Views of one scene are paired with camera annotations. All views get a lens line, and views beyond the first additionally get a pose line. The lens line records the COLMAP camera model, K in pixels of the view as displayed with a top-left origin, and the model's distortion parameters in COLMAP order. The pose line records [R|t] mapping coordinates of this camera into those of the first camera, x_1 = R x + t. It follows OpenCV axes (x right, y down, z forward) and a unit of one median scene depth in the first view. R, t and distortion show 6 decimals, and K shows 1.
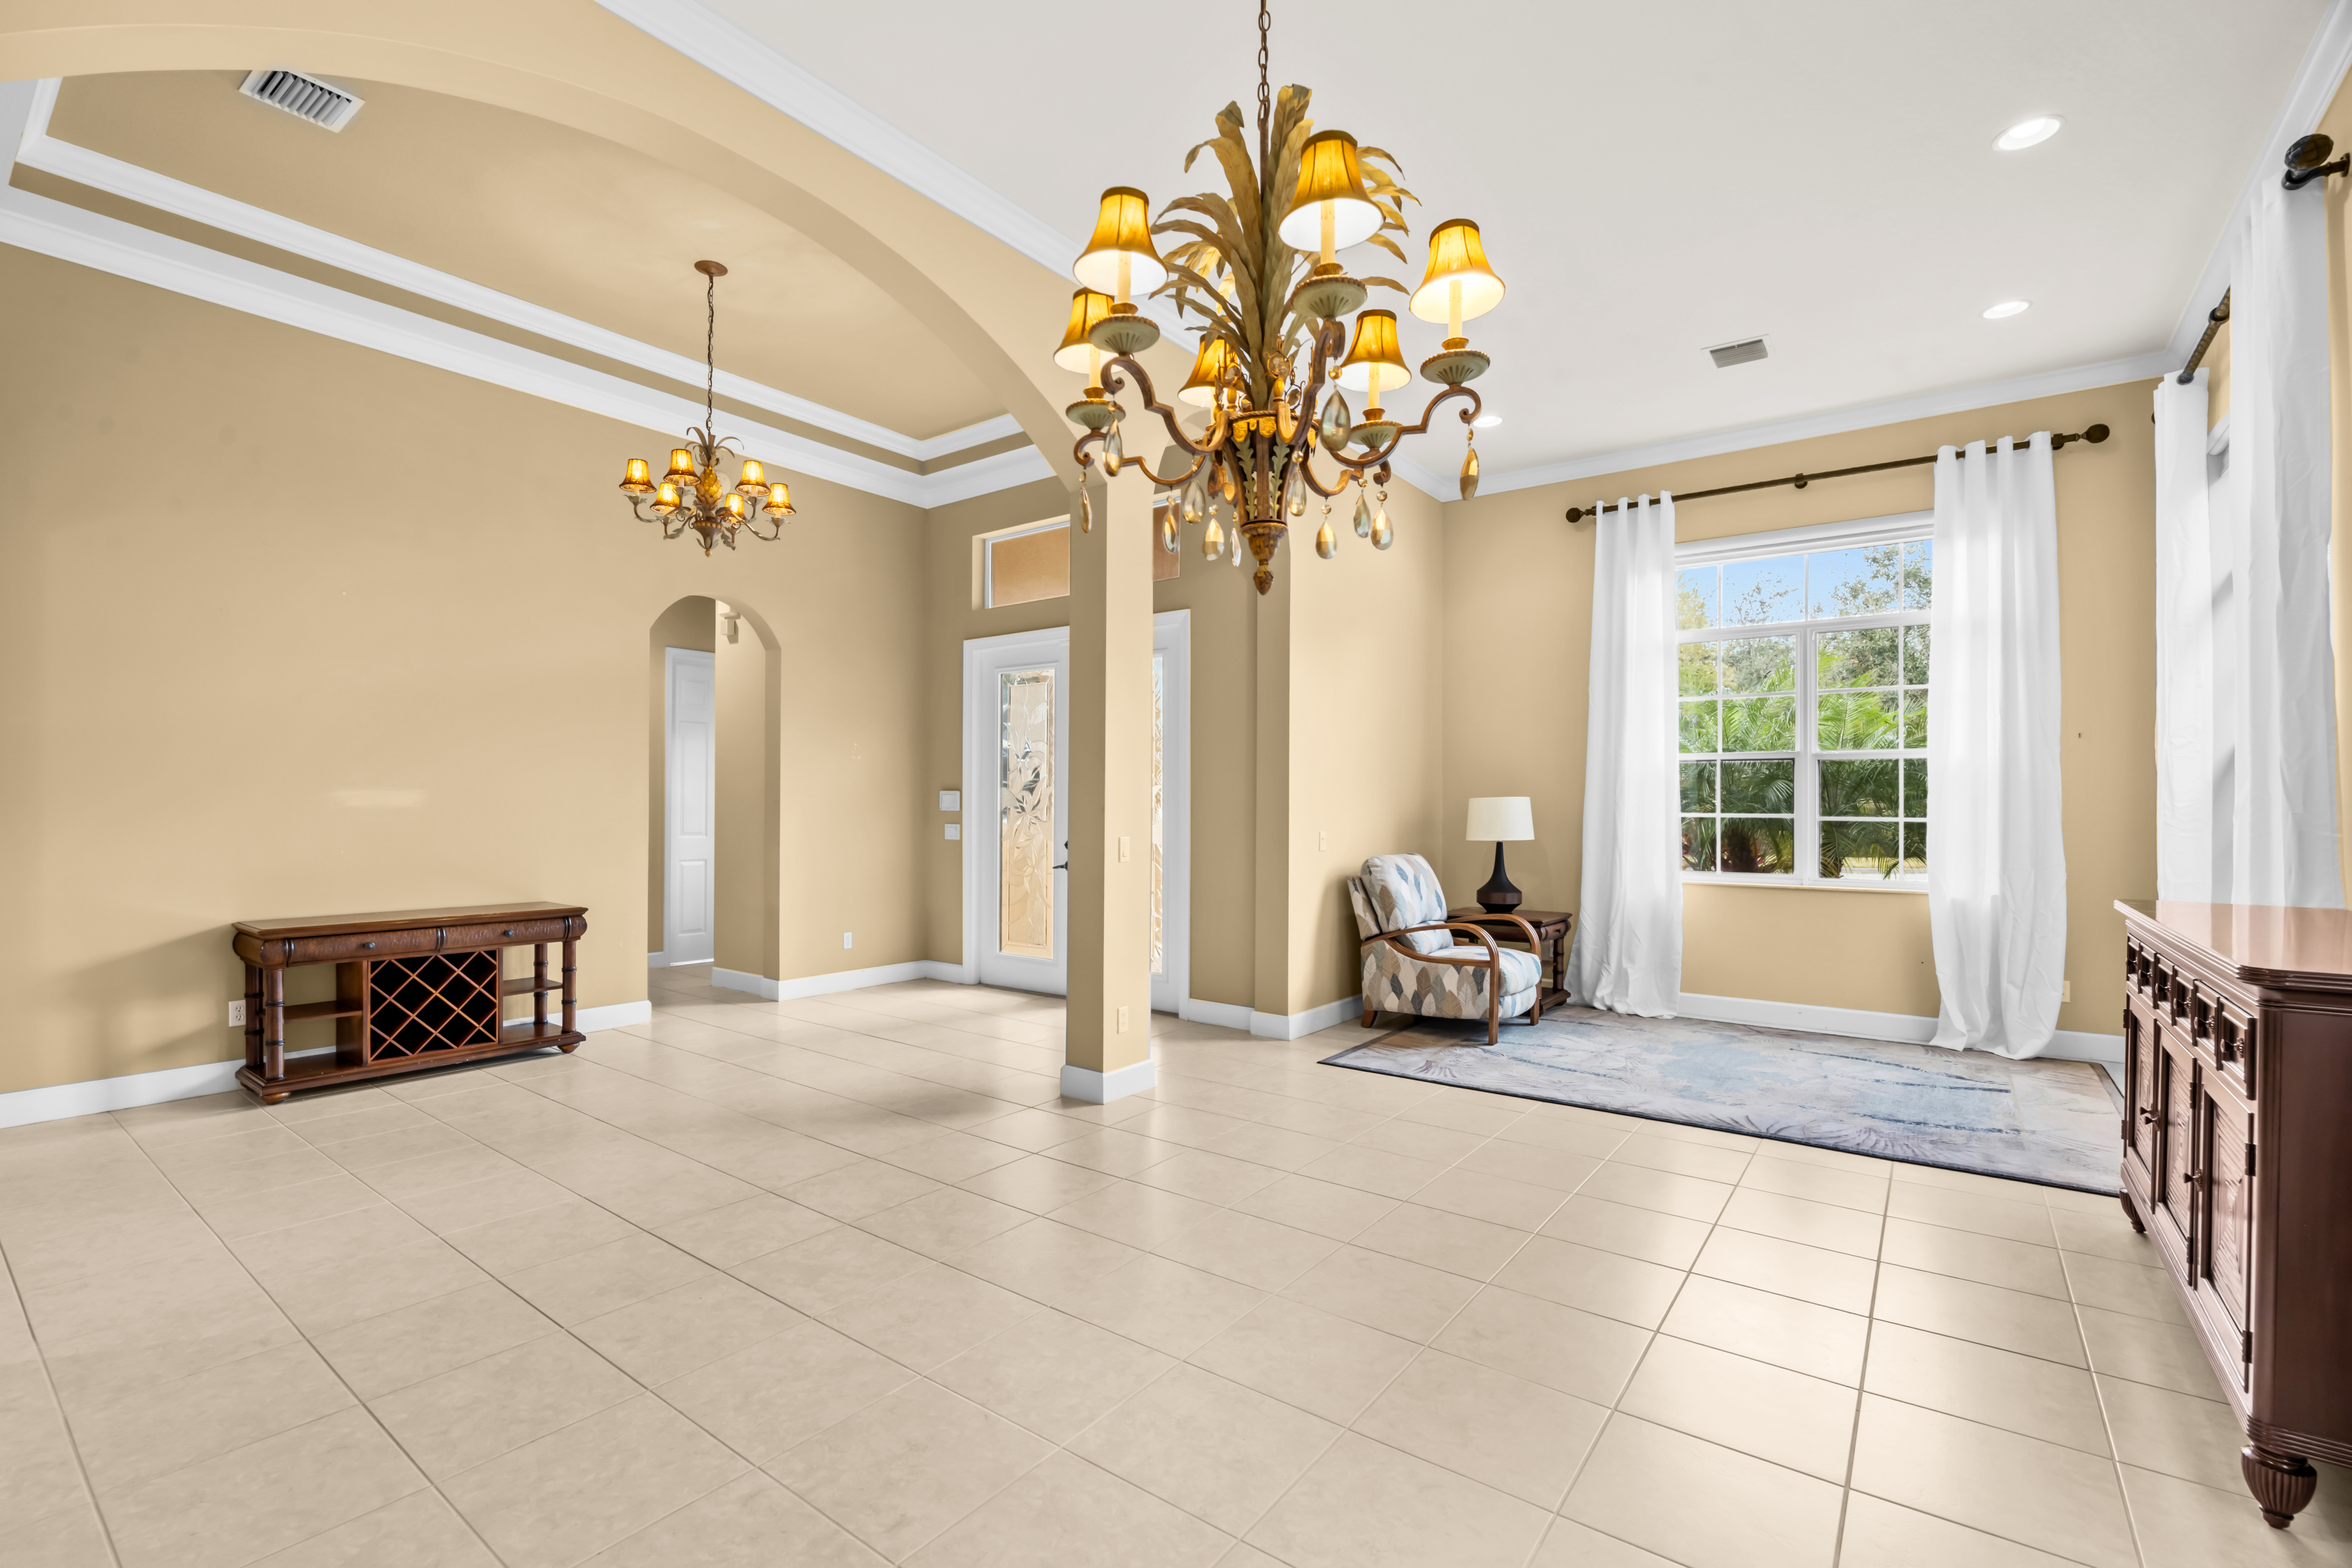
lens RADIAL K [[1051.5, 0, 1125.0], [0, 1051.5, 806.7], [0, 0, 1]] dist [-0.018501, 0.000268]
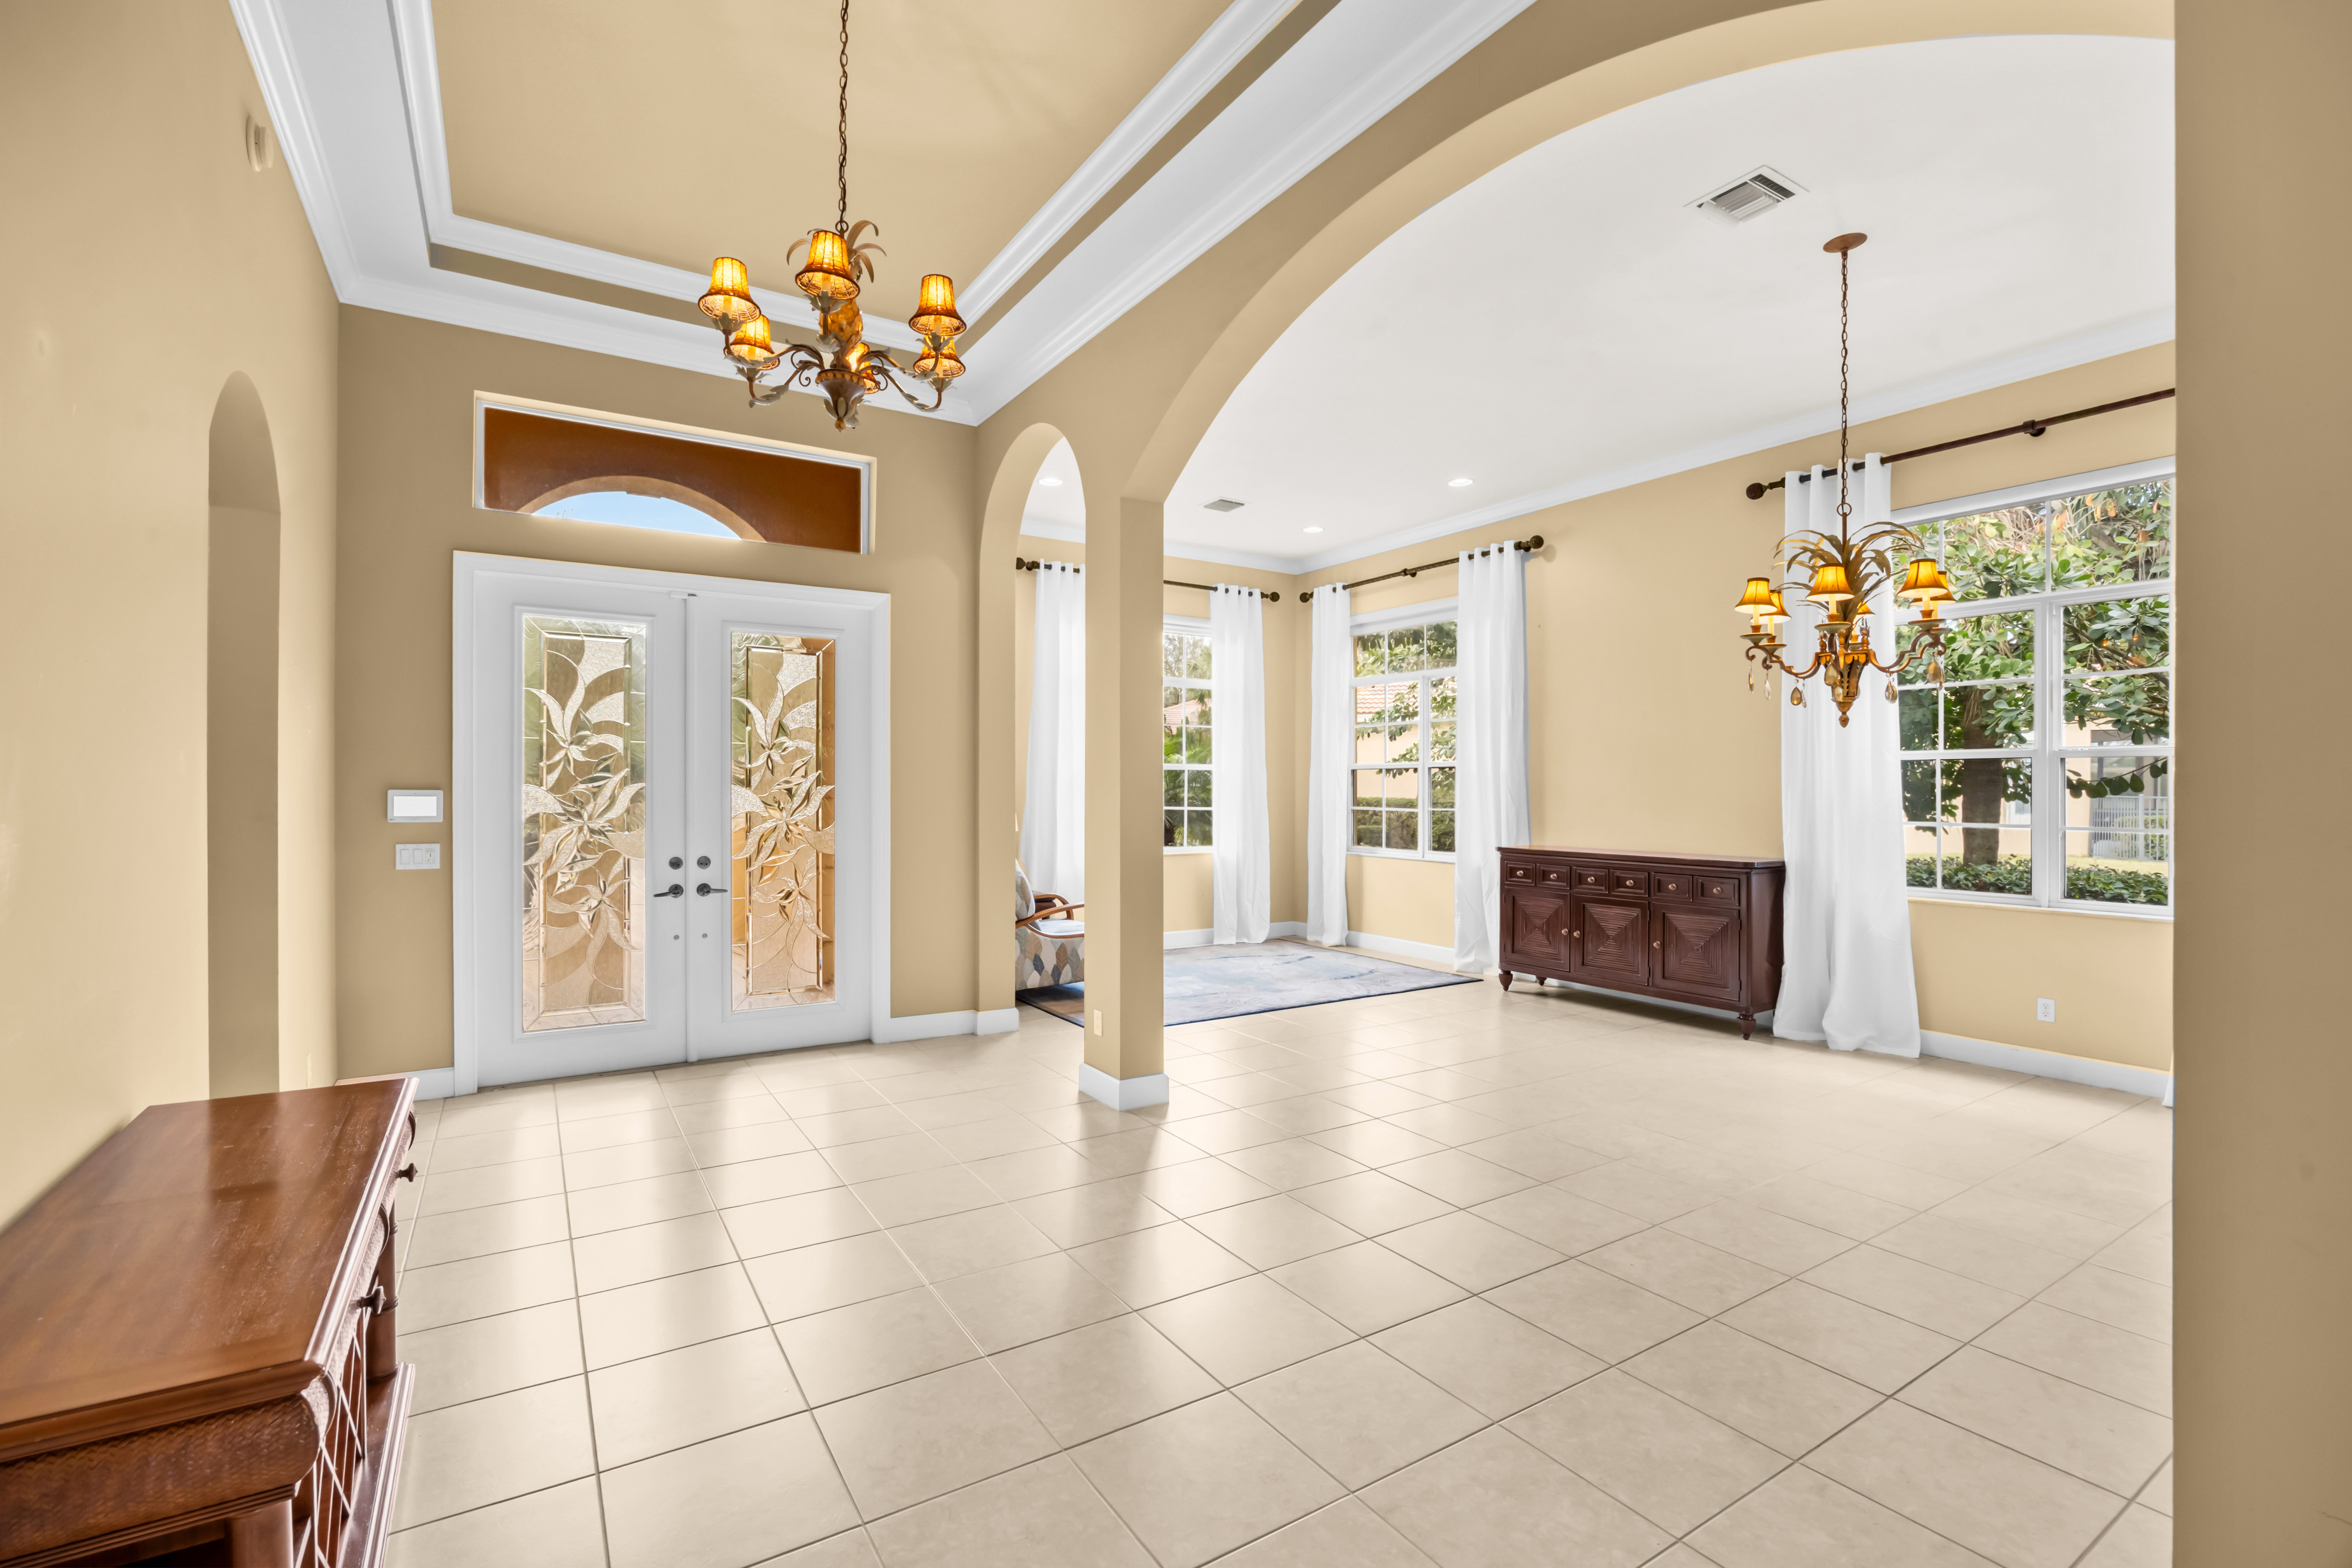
lens RADIAL K [[1022.0, 0, 1172.1], [0, 1022.0, 790.1], [0, 0, 1]] dist [0.000919, 0.000151]
pose [[0.328423, -0.003266, 0.944525, -0.801535], [-0.002820, 0.999986, 0.004438, -0.024520], [-0.944527, -0.004121, 0.328409, 0.548567]]
